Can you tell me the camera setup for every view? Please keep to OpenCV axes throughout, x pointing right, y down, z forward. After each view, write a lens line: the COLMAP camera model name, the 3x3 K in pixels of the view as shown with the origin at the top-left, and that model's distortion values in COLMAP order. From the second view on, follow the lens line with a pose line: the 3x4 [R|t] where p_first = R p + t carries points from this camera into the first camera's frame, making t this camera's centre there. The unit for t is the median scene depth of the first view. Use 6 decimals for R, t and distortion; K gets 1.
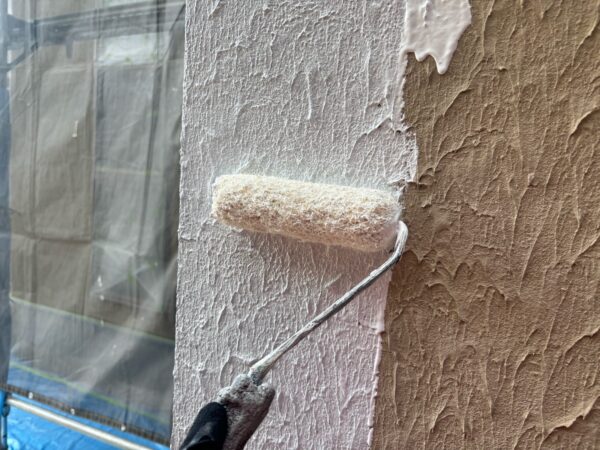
lens RADIAL K [[455.9, 0, 298.2], [0, 455.9, 223.1], [0, 0, 1]] dist [0.021377, -0.011046]
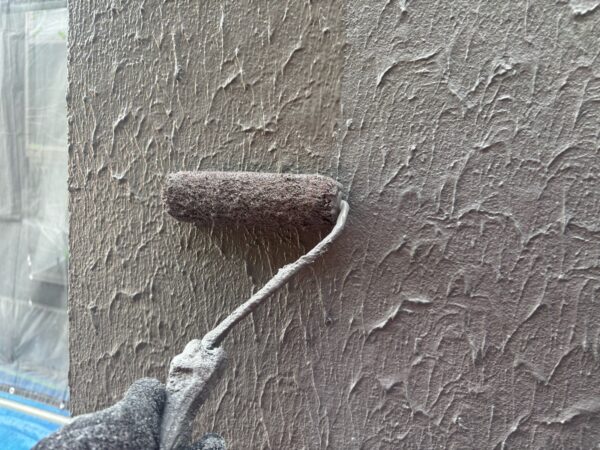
lens RADIAL K [[455.9, 0, 302.0], [0, 455.9, 226.9], [0, 0, 1]] dist [0.021377, -0.011046]
pose [[0.996176, -0.012290, 0.086505, 0.239624], [0.010085, 0.999614, 0.025879, 0.124073], [-0.086790, -0.024908, 0.995915, -0.167160]]
